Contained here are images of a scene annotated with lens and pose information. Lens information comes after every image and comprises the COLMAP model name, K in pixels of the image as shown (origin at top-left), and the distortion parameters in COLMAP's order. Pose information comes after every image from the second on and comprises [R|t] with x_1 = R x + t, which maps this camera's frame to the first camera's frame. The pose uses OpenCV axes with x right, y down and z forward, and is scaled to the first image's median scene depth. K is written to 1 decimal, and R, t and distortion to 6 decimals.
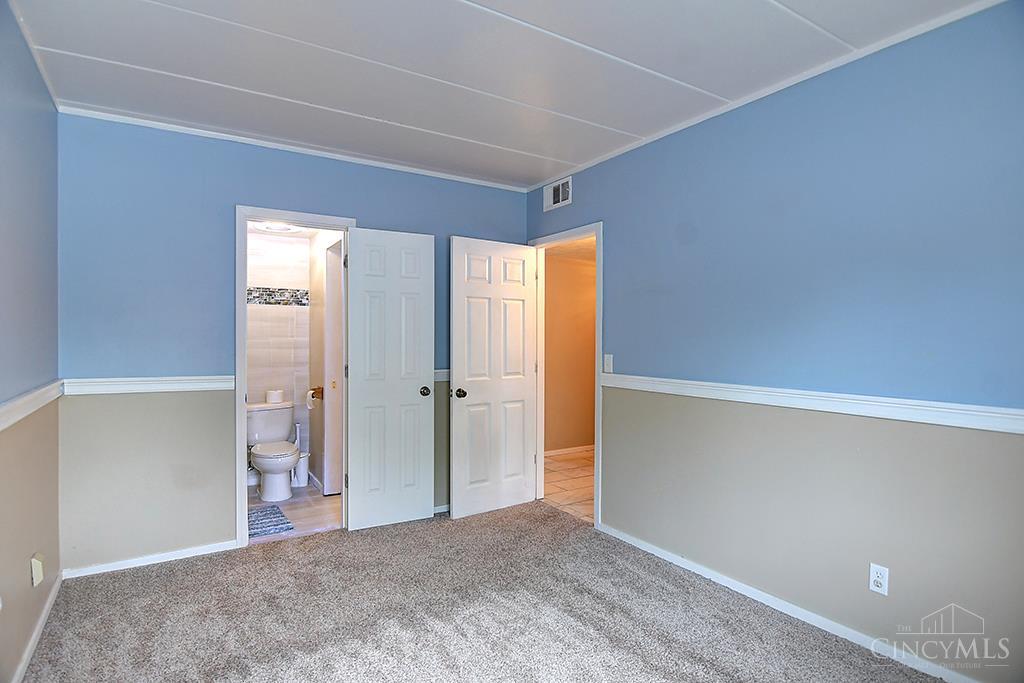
lens RADIAL K [[541.0, 0, 512.1], [0, 541.0, 341.5], [0, 0, 1]] dist [-0.013420, -0.001764]
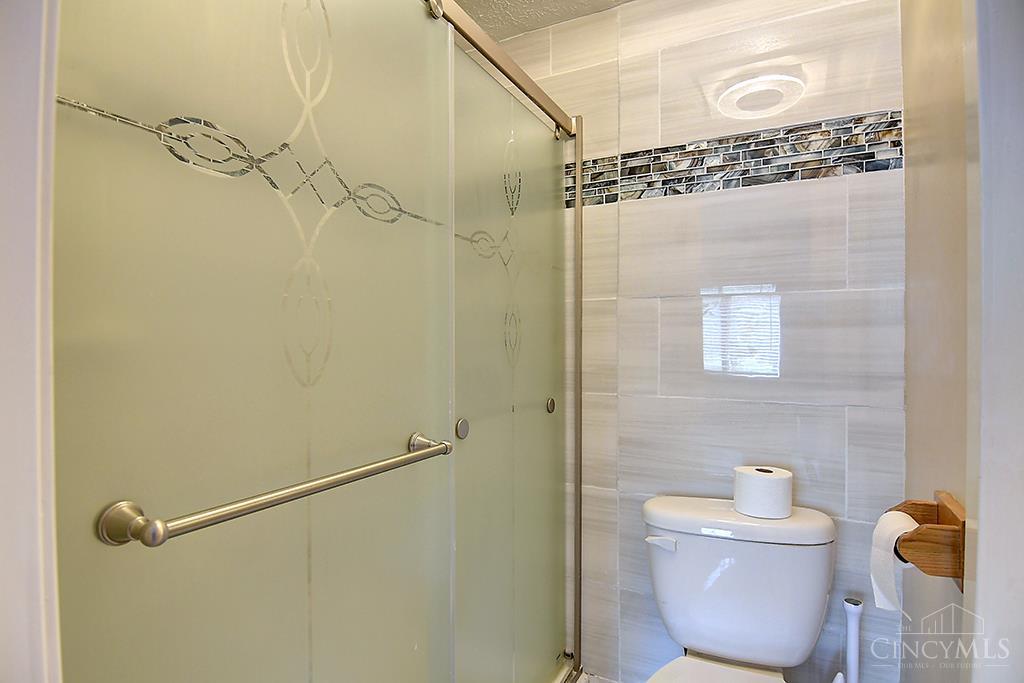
lens RADIAL K [[541.0, 0, 513.7], [0, 541.0, 344.1], [0, 0, 1]] dist [-0.013420, -0.001764]
pose [[0.504541, 0.001805, -0.863386, -0.244916], [-0.003962, 0.999992, -0.000224, 0.023199], [0.863379, 0.003534, 0.504544, 0.701978]]
